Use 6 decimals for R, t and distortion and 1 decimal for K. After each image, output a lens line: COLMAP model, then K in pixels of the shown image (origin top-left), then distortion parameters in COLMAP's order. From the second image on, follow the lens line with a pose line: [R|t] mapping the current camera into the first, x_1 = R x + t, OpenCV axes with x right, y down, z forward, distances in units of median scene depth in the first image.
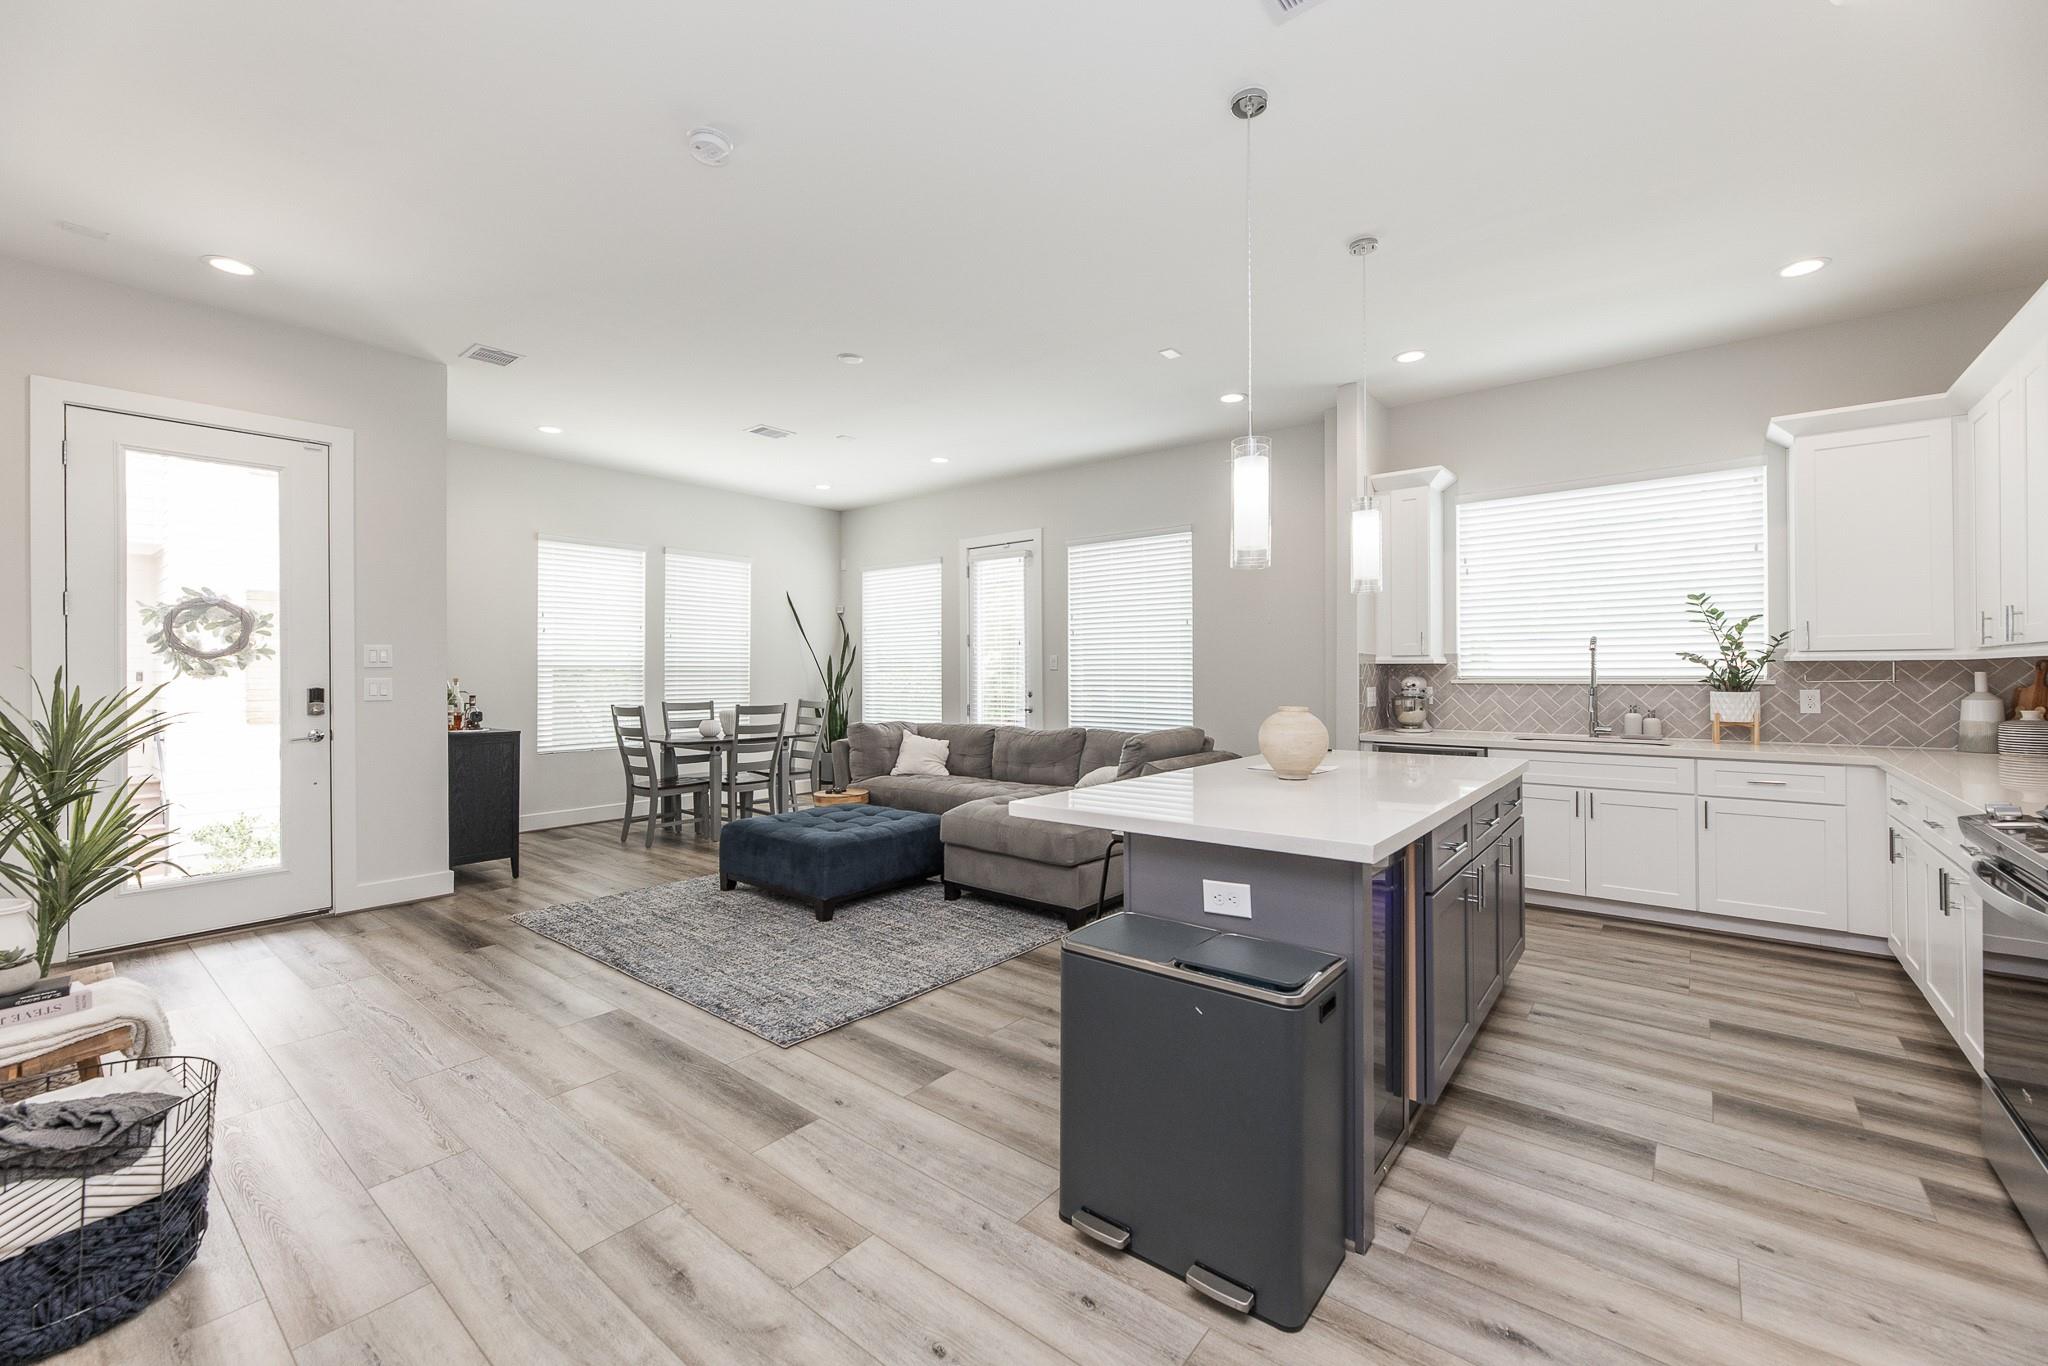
lens RADIAL K [[830.4, 0, 1033.7], [0, 830.4, 663.8], [0, 0, 1]] dist [-0.002163, -0.000715]
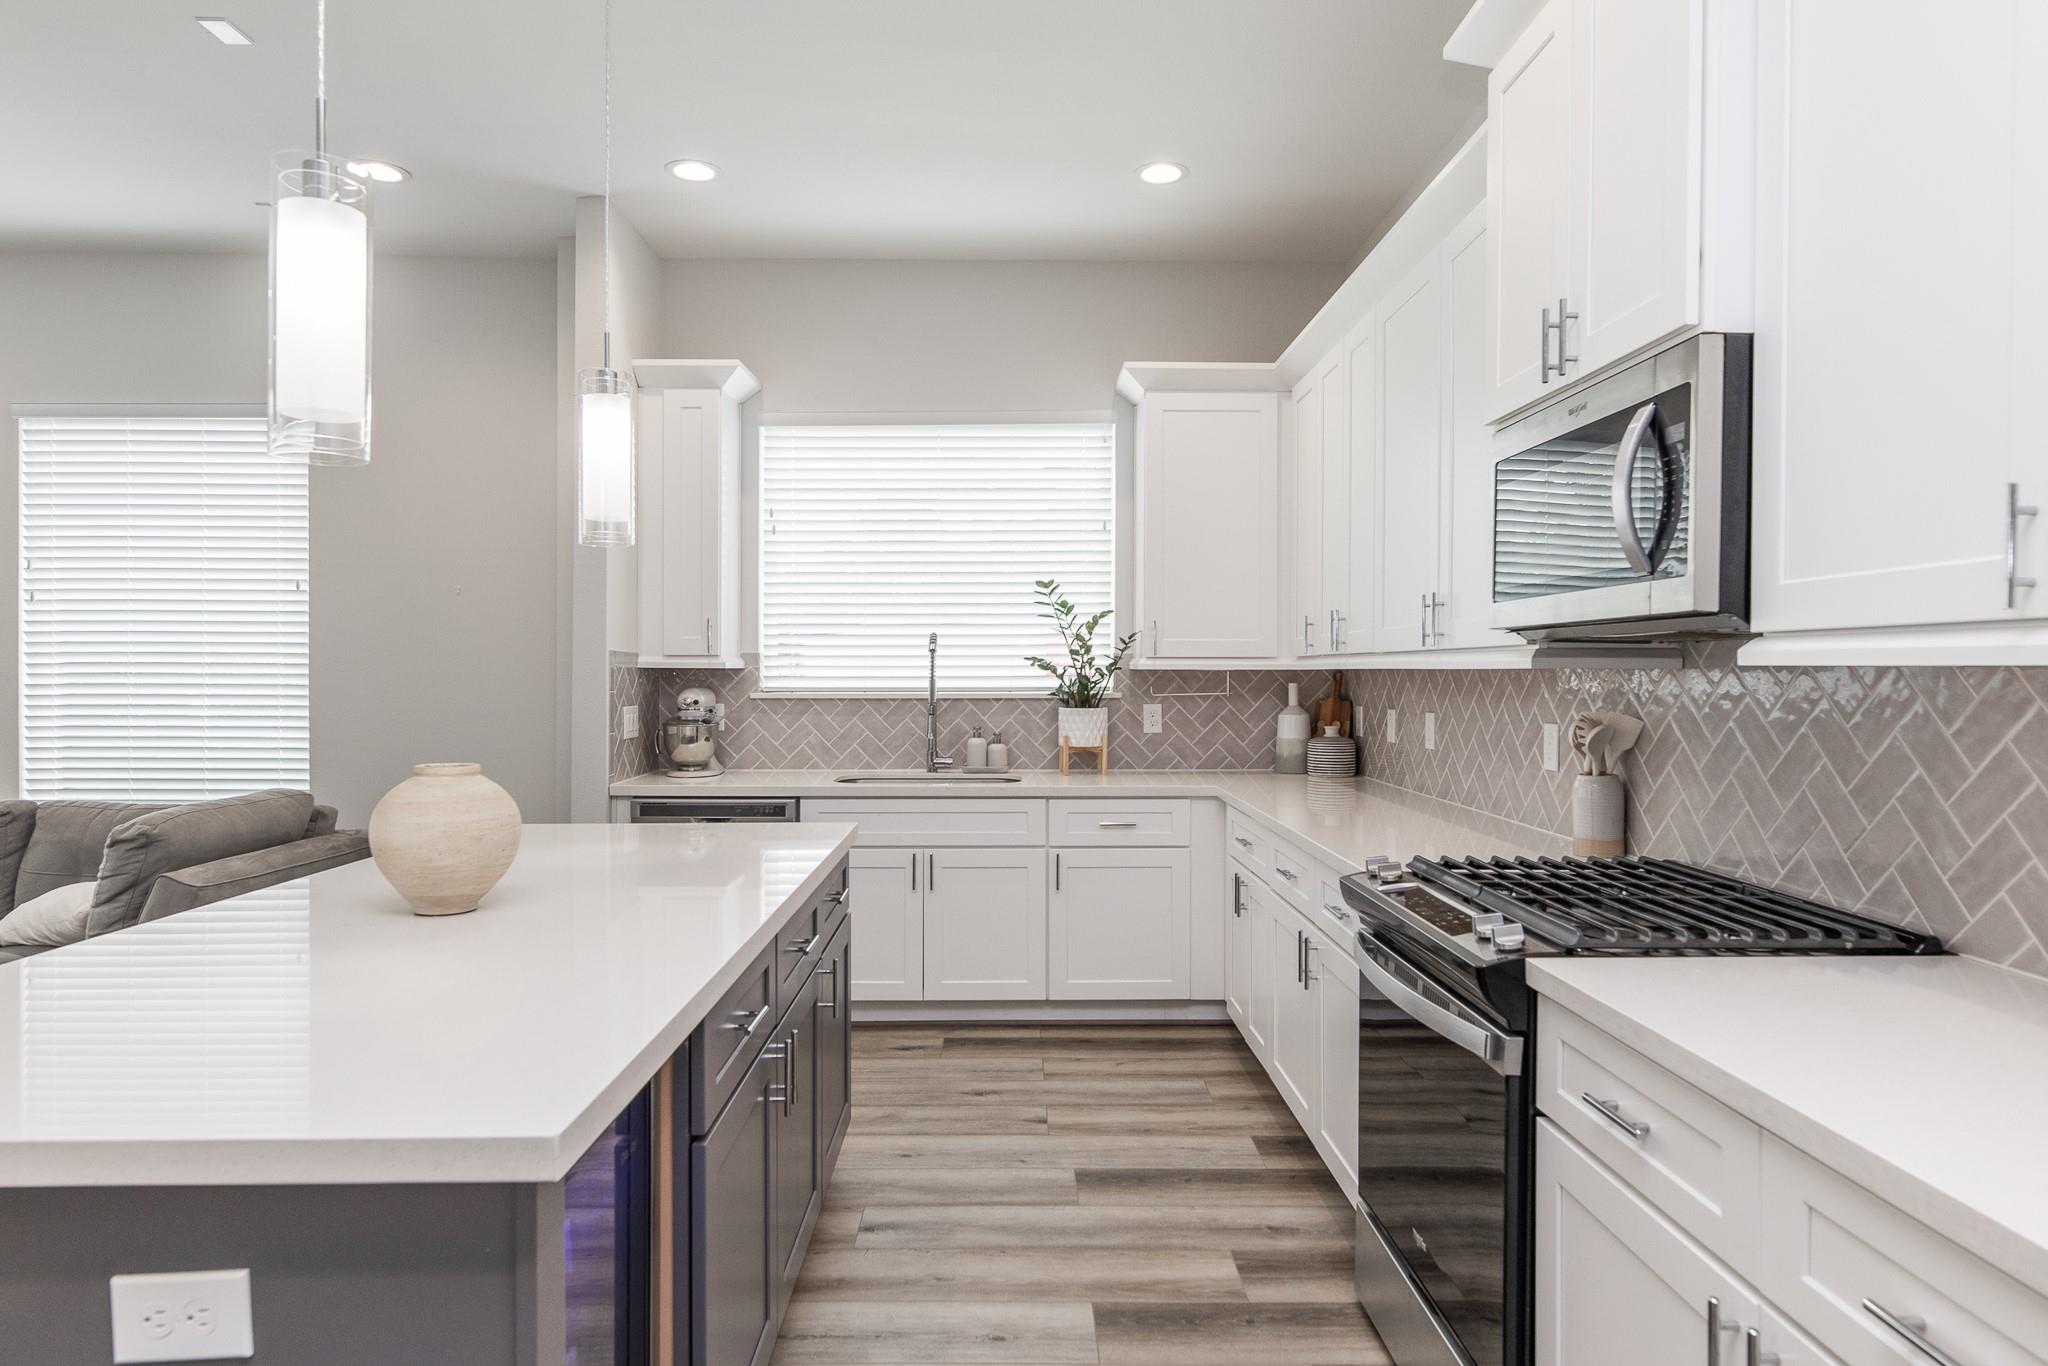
lens RADIAL K [[1194.8, 0, 1031.0], [0, 1194.8, 678.2], [0, 0, 1]] dist [-0.002591, -0.001875]
pose [[0.769344, 0.000121, 0.638835, 0.087622], [-0.010057, 0.999878, 0.011923, -0.007337], [-0.638756, -0.015597, 0.769252, 0.164935]]
